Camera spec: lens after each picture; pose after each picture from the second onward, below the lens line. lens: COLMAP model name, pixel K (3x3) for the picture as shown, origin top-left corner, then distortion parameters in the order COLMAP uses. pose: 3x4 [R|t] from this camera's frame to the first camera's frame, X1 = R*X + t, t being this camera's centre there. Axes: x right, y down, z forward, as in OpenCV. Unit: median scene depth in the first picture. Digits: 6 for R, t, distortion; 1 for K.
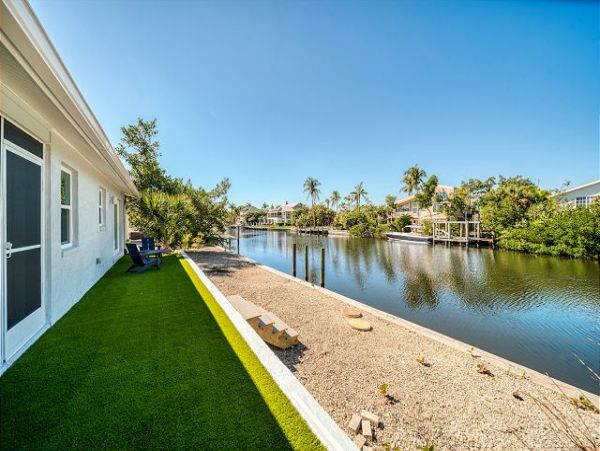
lens RADIAL K [[211.0, 0, 303.9], [0, 211.0, 222.8], [0, 0, 1]] dist [-0.005415, -0.000890]
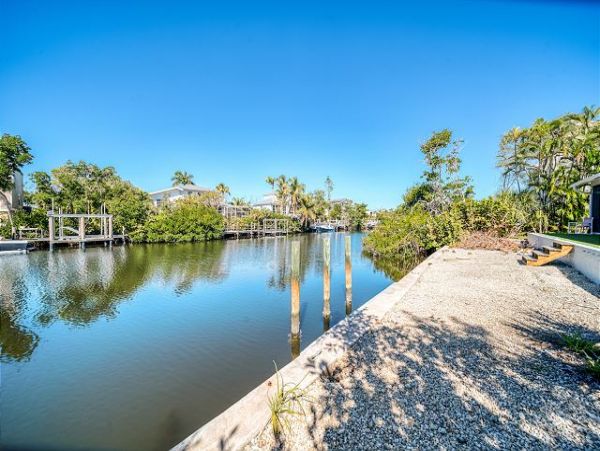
lens RADIAL K [[211.0, 0, 295.6], [0, 211.0, 224.4], [0, 0, 1]] dist [-0.005415, -0.000890]
pose [[-0.240229, -0.016564, 0.970575, -0.126740], [0.005567, 0.999814, 0.018441, 0.013207], [-0.970700, 0.009833, -0.240092, 0.332792]]
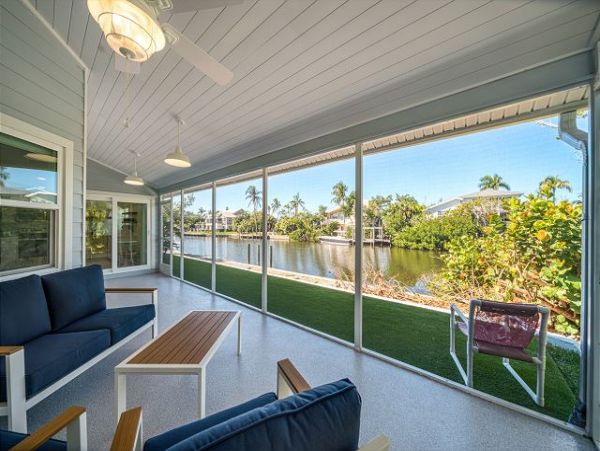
lens RADIAL K [[211.0, 0, 300.1], [0, 211.0, 222.7], [0, 0, 1]] dist [-0.005415, -0.000890]
pose [[0.964156, 0.000085, 0.265335, -0.033588], [0.006422, 0.999700, -0.023656, -0.005051], [-0.265257, 0.024512, 0.963866, -0.133183]]
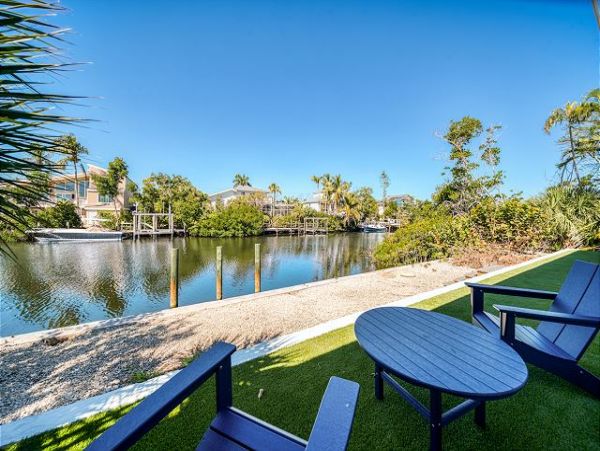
lens RADIAL K [[211.0, 0, 294.6], [0, 211.0, 215.6], [0, 0, 1]] dist [-0.005415, -0.000890]
pose [[0.075684, 0.005976, 0.997114, -0.151378], [-0.008420, 0.999950, -0.005354, 0.001849], [-0.997096, -0.007990, 0.075730, 0.207559]]
